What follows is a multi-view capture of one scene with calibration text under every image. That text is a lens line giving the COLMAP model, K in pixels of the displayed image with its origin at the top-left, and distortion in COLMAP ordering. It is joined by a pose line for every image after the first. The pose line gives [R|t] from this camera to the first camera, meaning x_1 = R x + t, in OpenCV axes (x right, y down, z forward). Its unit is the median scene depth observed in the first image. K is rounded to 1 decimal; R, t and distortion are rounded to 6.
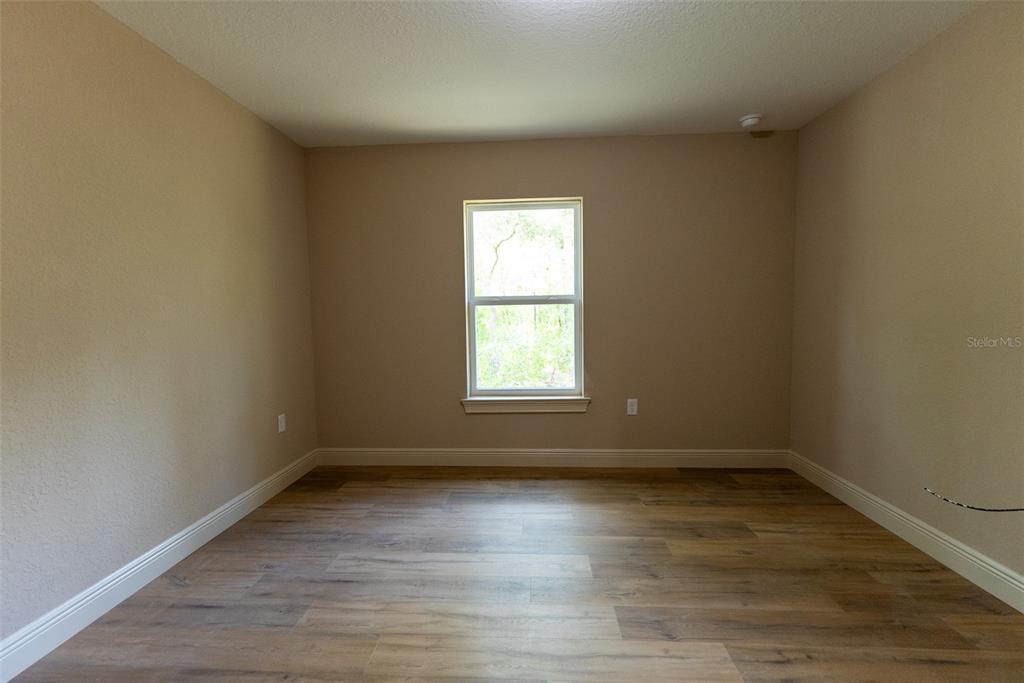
lens RADIAL K [[438.9, 0, 516.5], [0, 438.9, 342.9], [0, 0, 1]] dist [-0.000262, -0.000503]
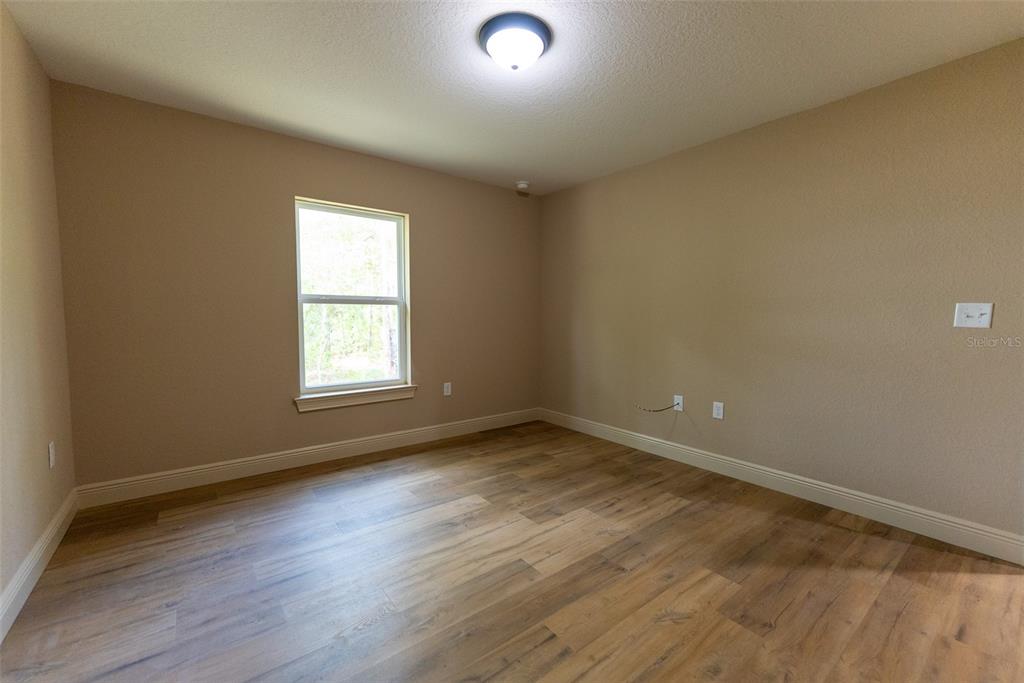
lens RADIAL K [[418.0, 0, 515.6], [0, 418.0, 343.9], [0, 0, 1]] dist [-0.000078, -0.000208]
pose [[0.752461, -0.024397, 0.658185, -0.388623], [0.028798, 0.999577, 0.004129, 0.018209], [-0.658007, 0.015847, 0.752845, -0.028220]]
